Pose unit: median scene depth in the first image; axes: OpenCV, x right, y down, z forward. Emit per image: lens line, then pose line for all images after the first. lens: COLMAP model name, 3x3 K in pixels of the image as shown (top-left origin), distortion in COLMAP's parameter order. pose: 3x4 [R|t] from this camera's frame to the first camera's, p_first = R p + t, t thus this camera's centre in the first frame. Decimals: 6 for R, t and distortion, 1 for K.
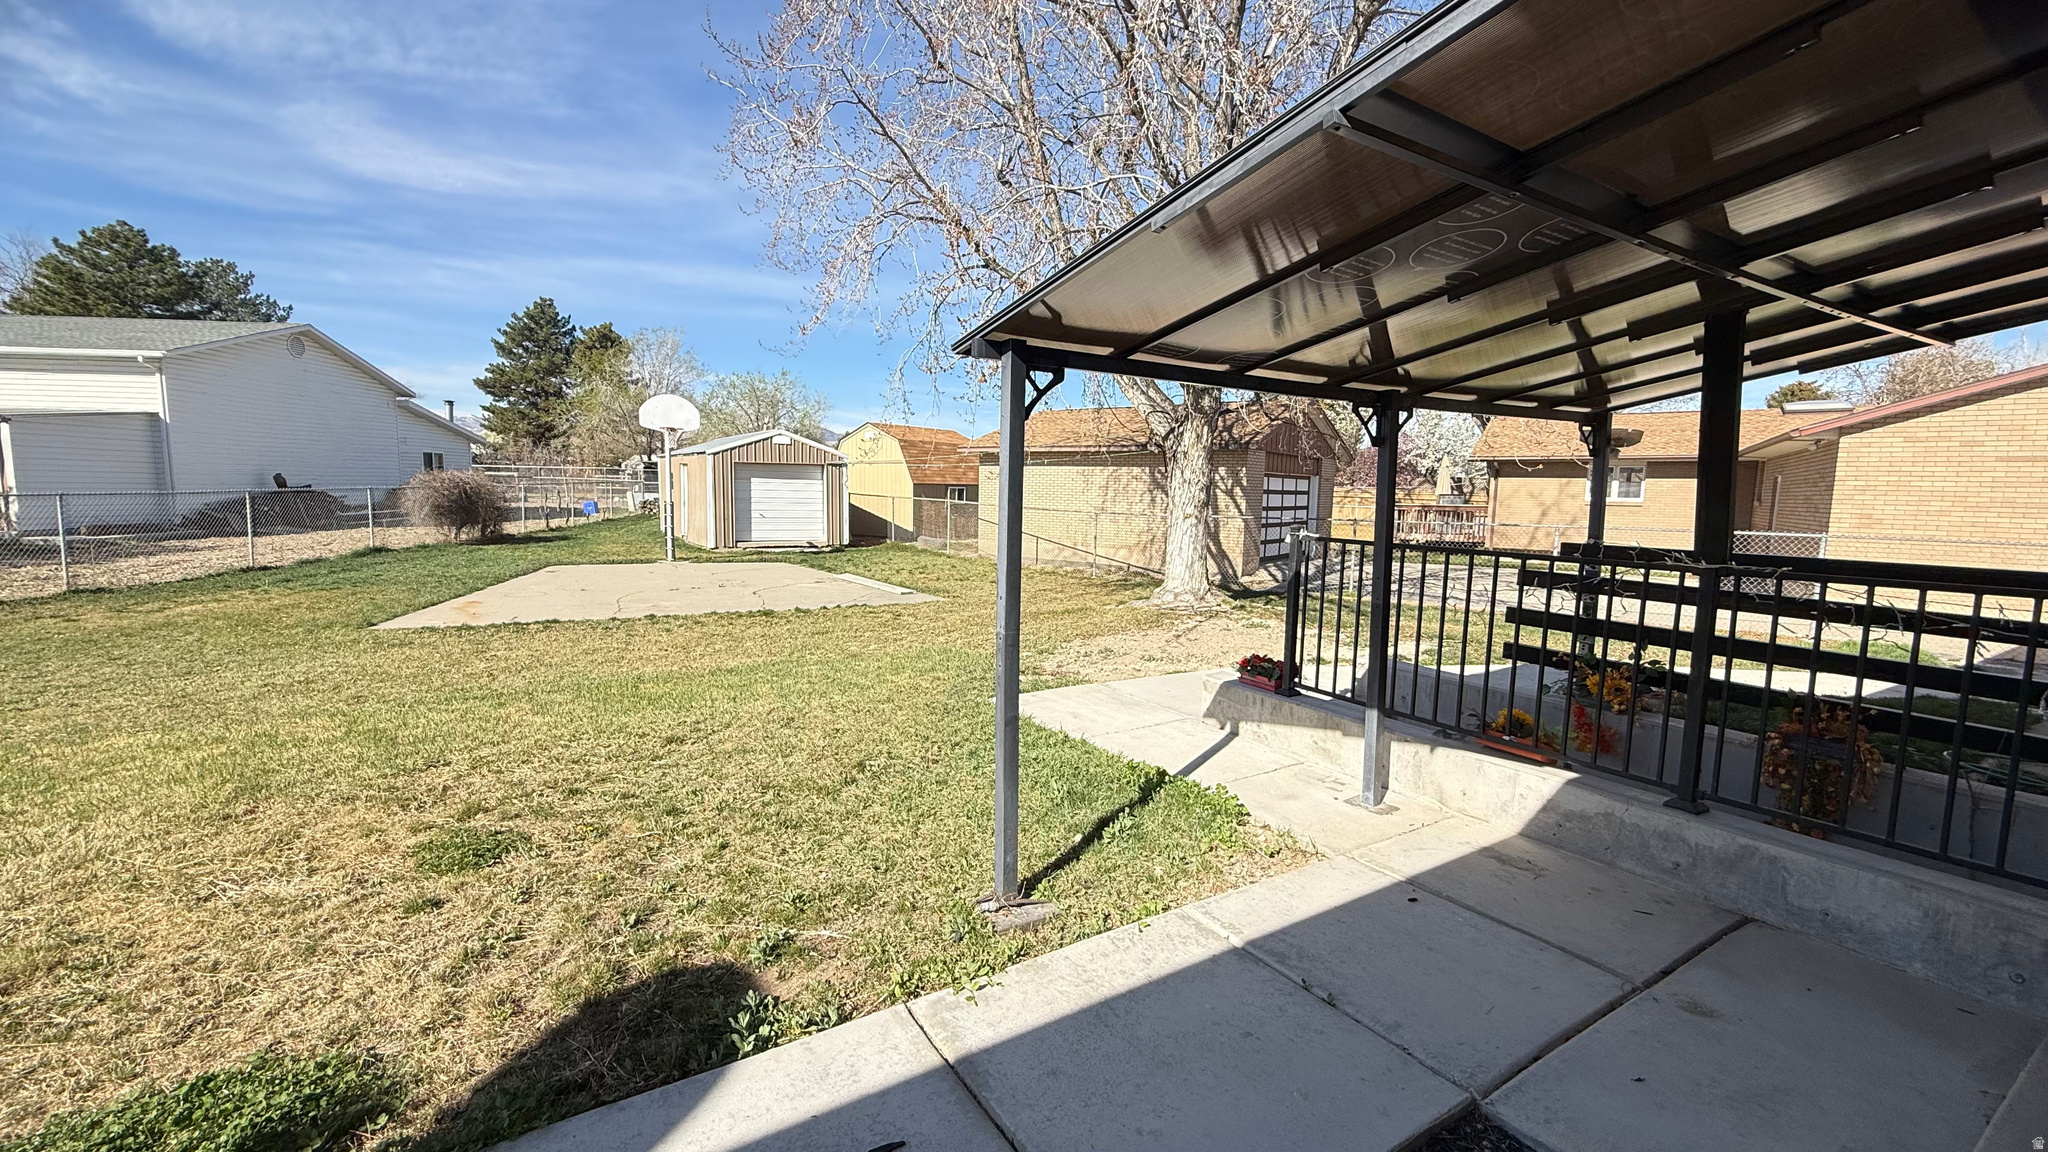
lens RADIAL K [[815.5, 0, 1038.6], [0, 815.5, 511.6], [0, 0, 1]] dist [0.003426, 0.000542]
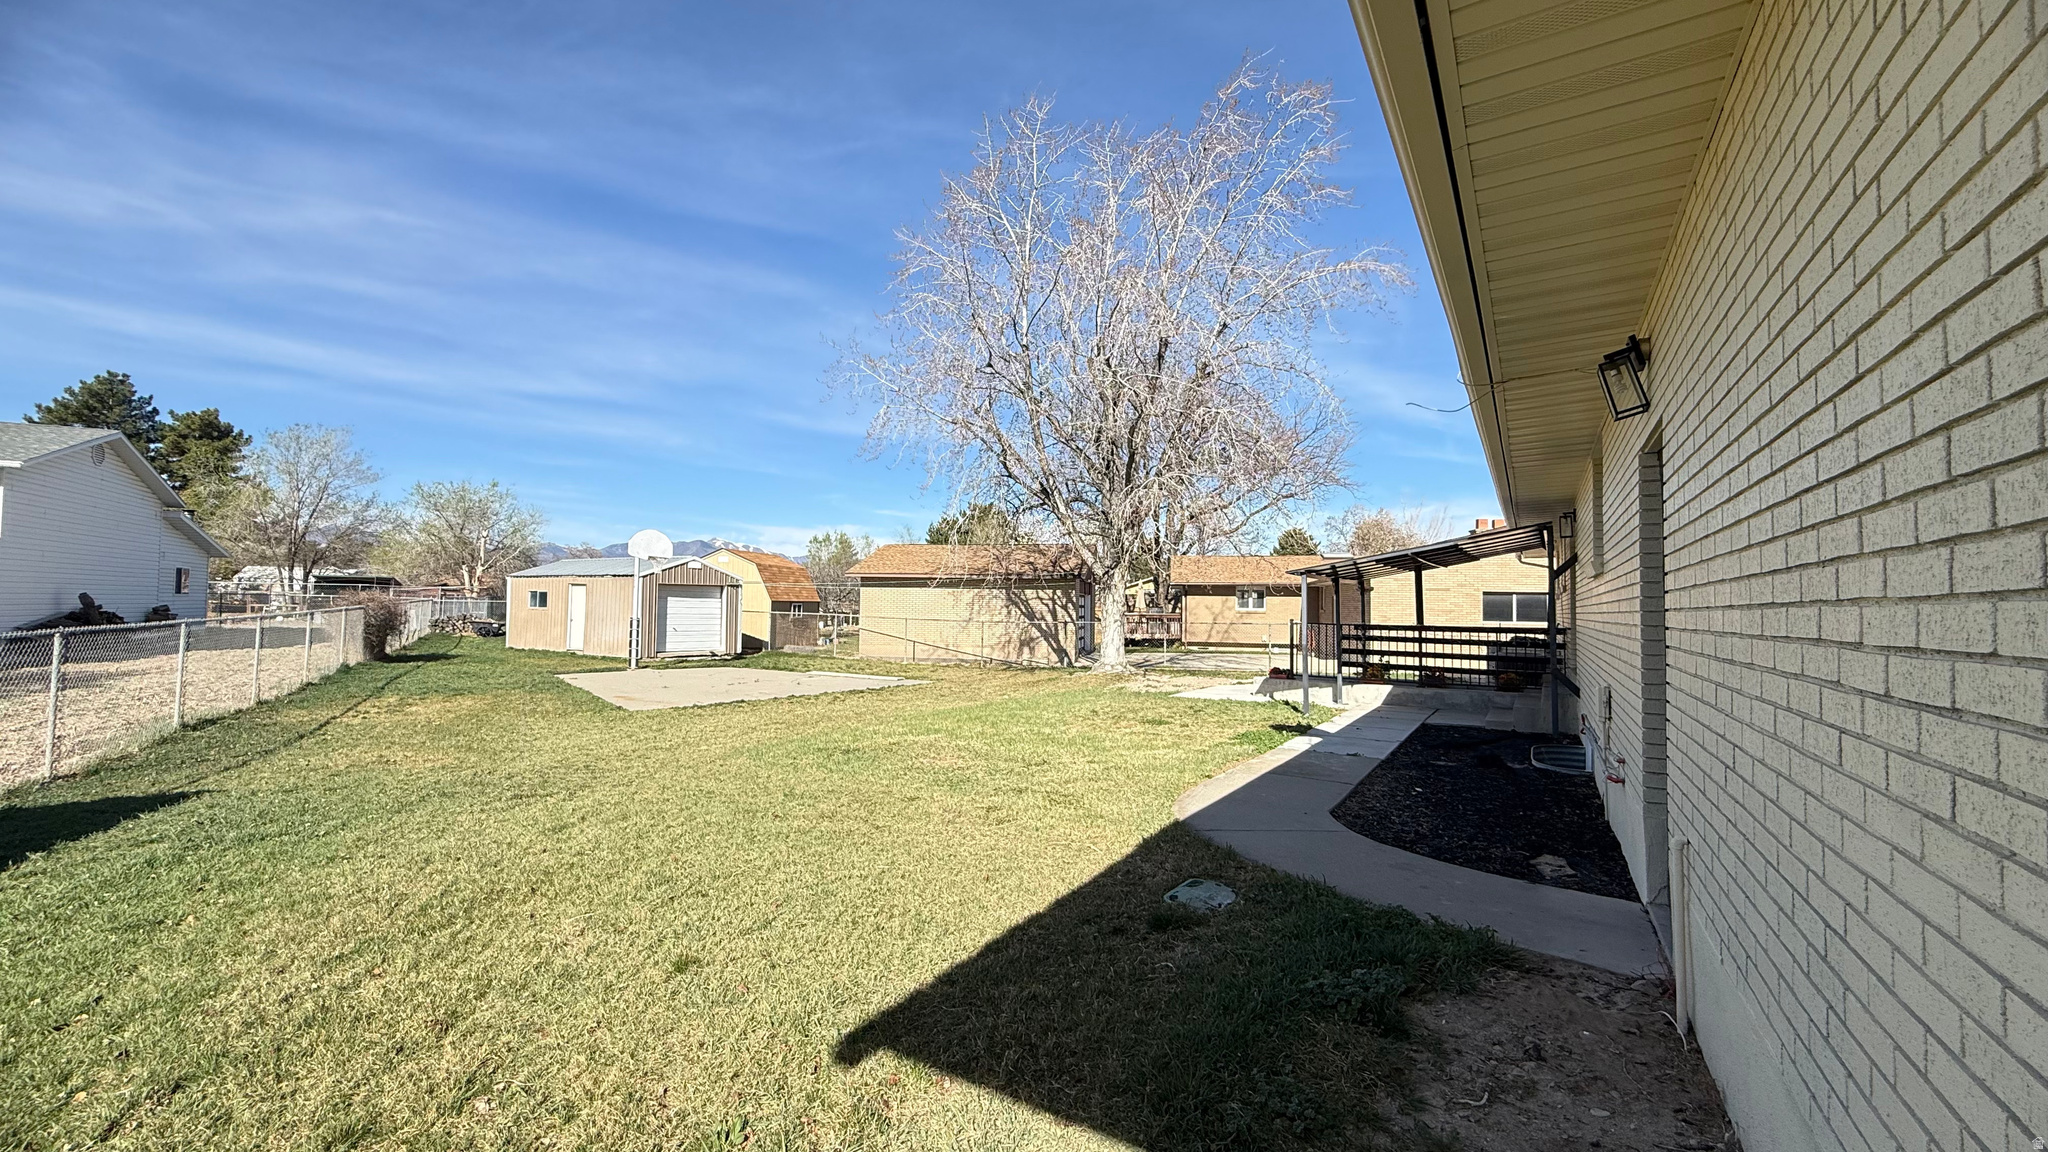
lens RADIAL K [[815.5, 0, 1012.6], [0, 815.5, 600.1], [0, 0, 1]] dist [0.003426, 0.000542]
pose [[0.907201, -0.003903, 0.420679, -0.389672], [0.017183, 0.999466, -0.027782, 0.003280], [-0.420346, 0.032432, 0.906784, -0.256294]]
